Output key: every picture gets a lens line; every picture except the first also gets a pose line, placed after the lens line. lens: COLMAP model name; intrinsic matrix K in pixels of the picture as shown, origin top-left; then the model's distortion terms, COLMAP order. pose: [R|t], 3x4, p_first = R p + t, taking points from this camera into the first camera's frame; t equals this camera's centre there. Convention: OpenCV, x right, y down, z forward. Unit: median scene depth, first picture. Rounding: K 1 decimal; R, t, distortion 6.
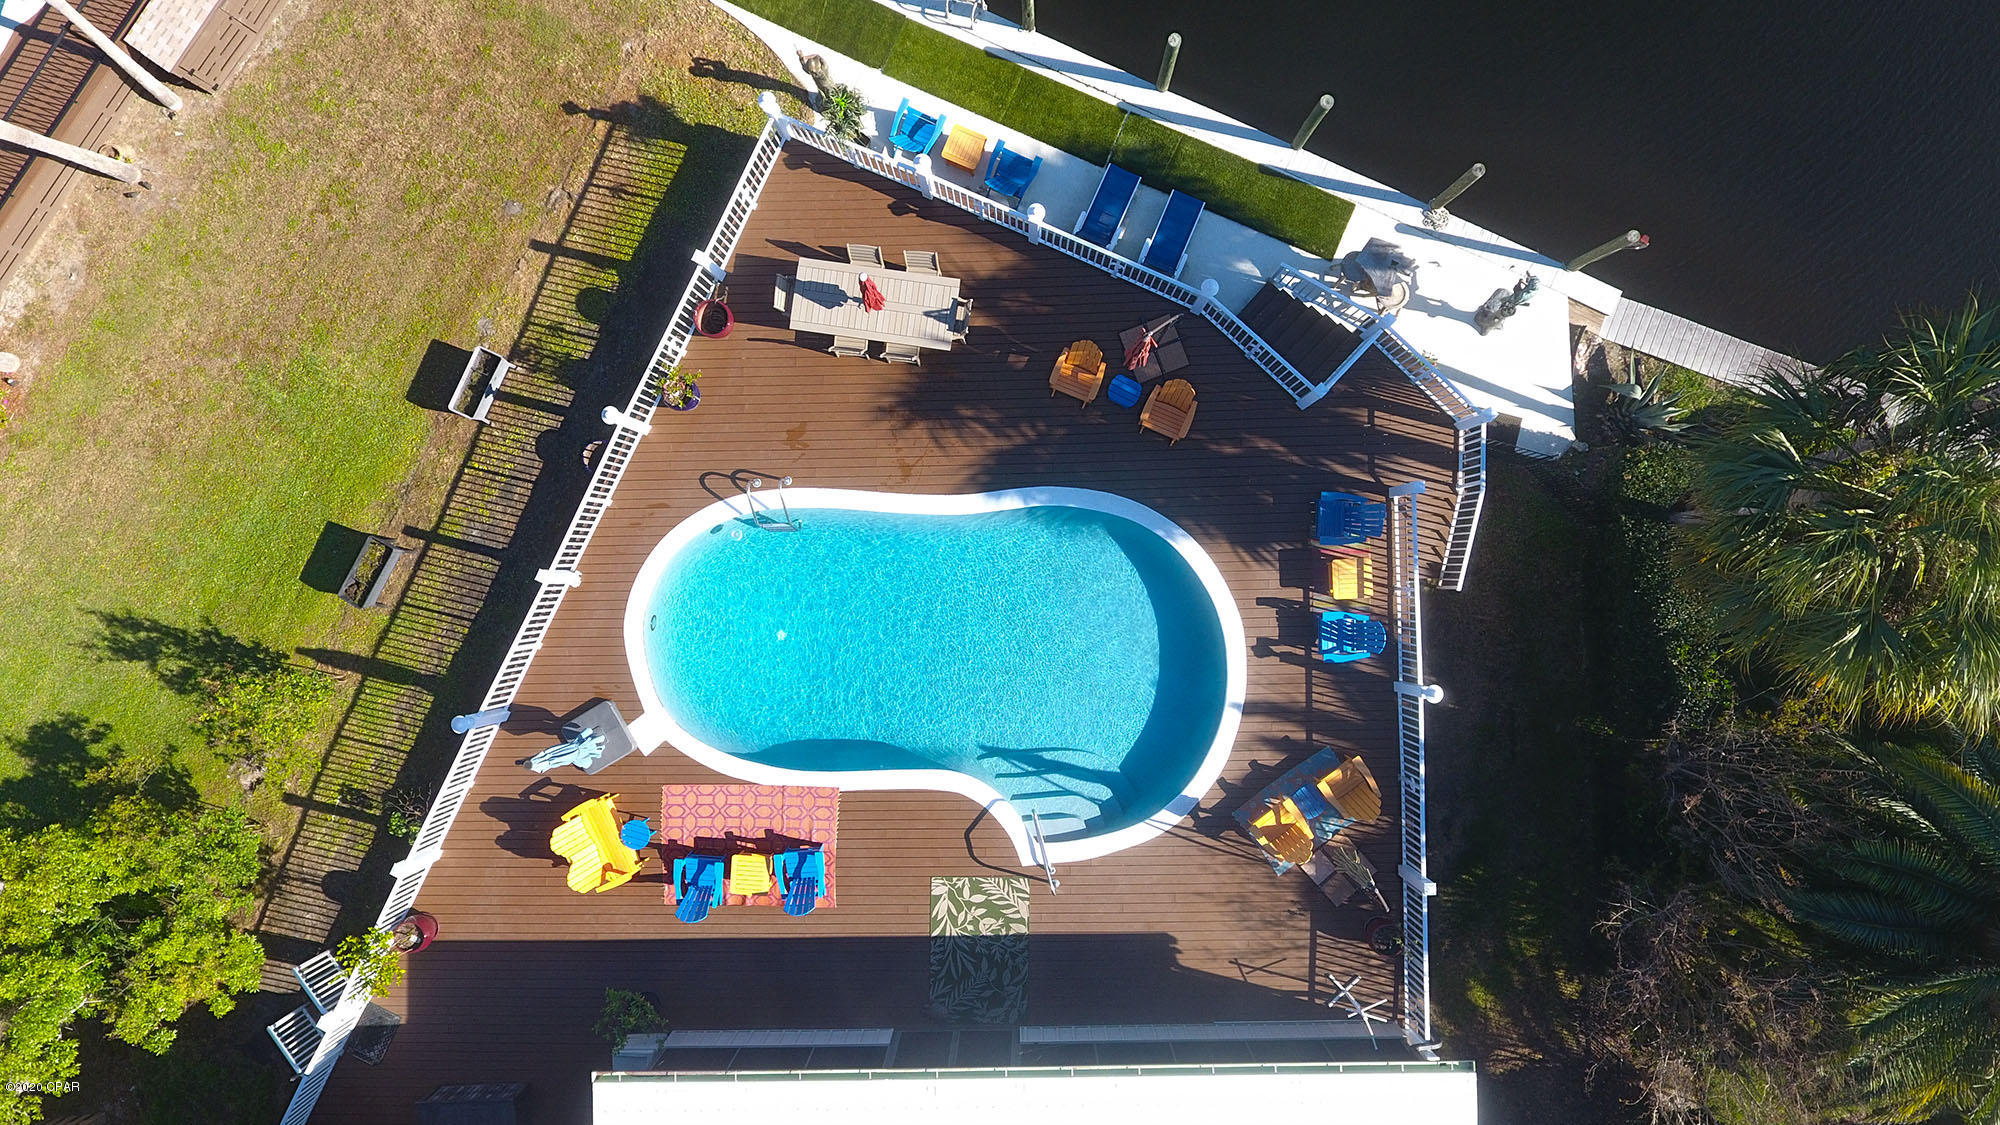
lens RADIAL K [[1169.2, 0, 995.3], [0, 1169.2, 564.7], [0, 0, 1]] dist [-0.005152, -0.001103]
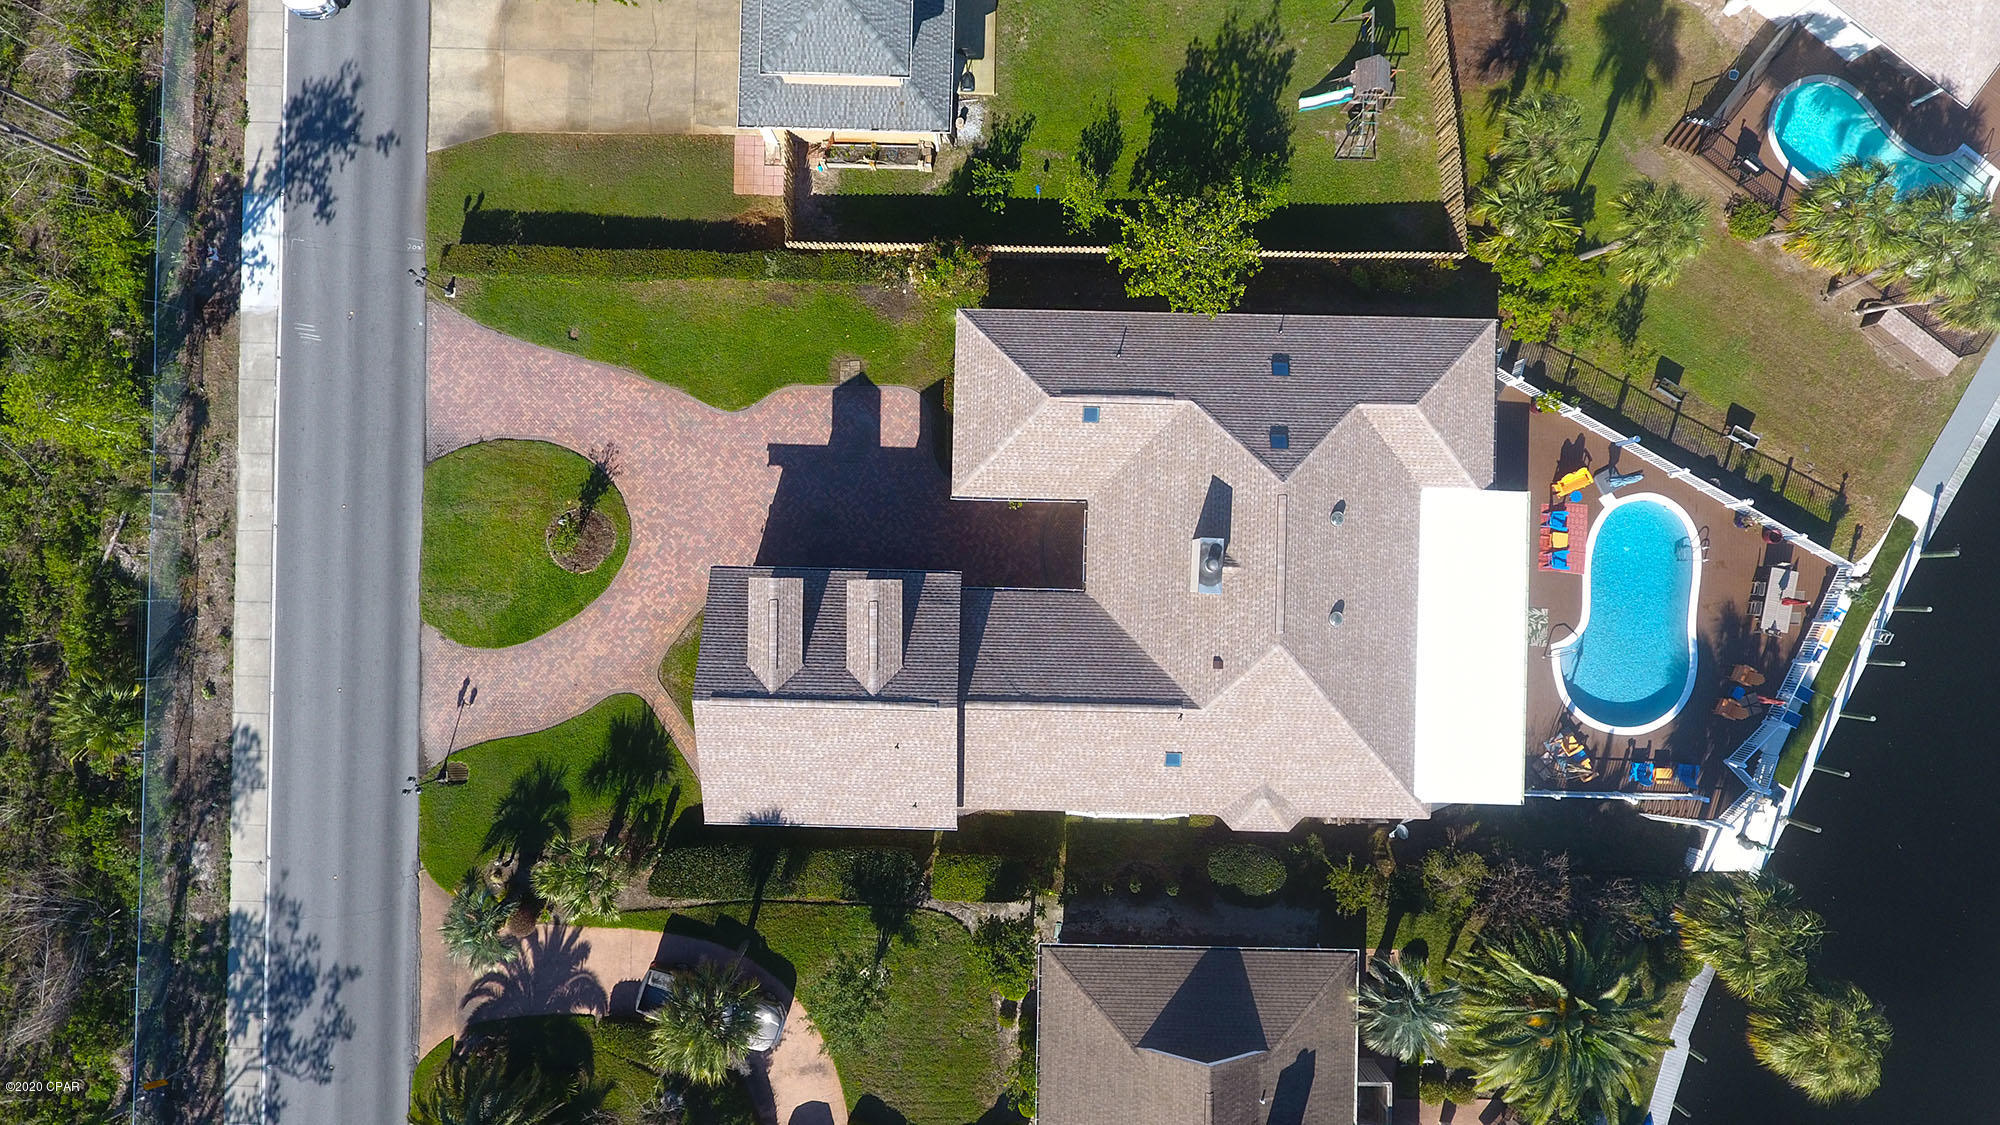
lens RADIAL K [[1169.2, 0, 995.3], [0, 1169.2, 564.7], [0, 0, 1]] dist [-0.005152, -0.001103]
pose [[-0.049193, 0.998752, 0.008661, -0.113040], [-0.998782, -0.049223, 0.003275, 1.462690], [0.003697, -0.008490, 0.999957, -1.555180]]
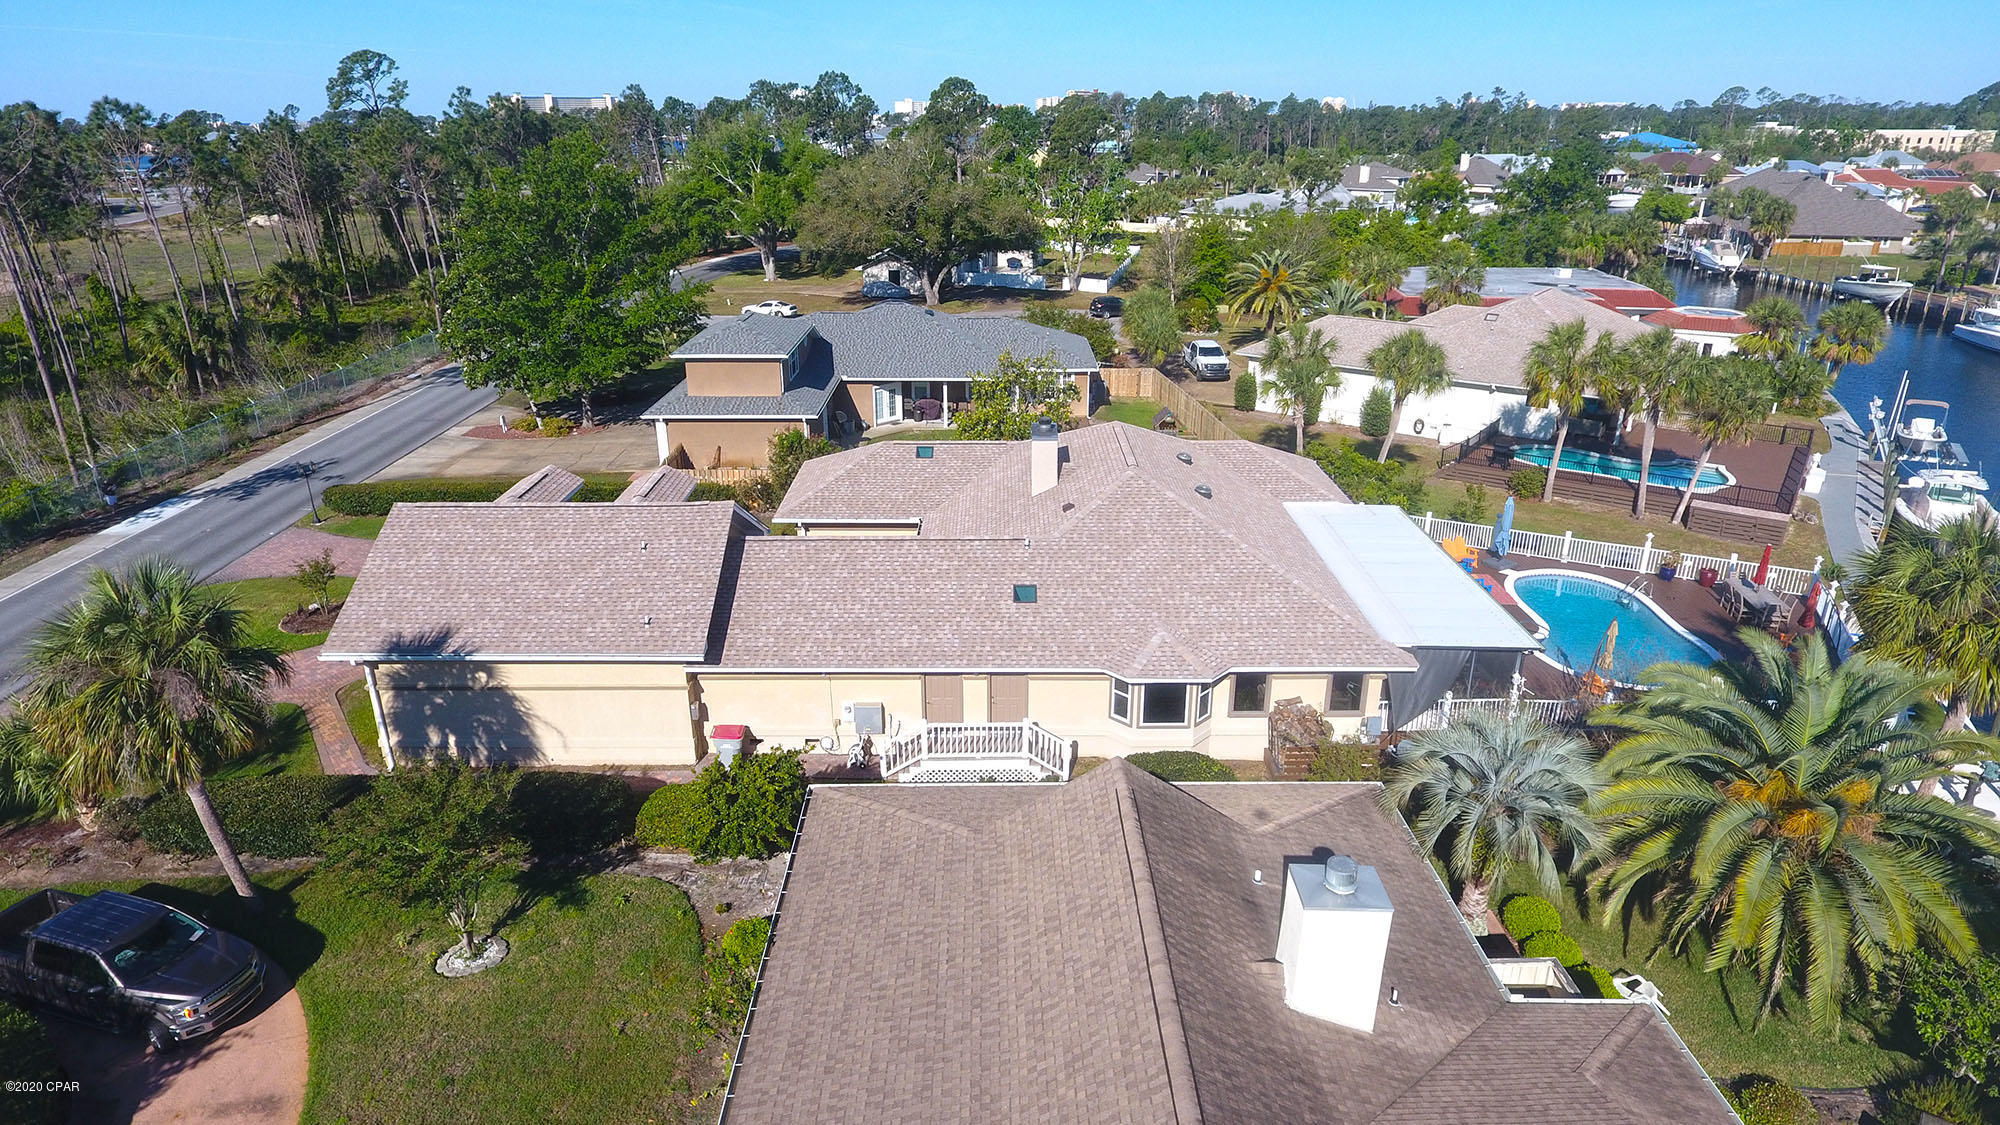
lens RADIAL K [[1169.2, 0, 995.3], [0, 1169.2, 564.7], [0, 0, 1]] dist [-0.005152, -0.001103]
pose [[-0.022561, 0.361146, -0.932237, 1.865373], [-0.999744, -0.009491, 0.020518, 1.098837], [-0.001438, 0.932461, 0.361267, 0.154169]]
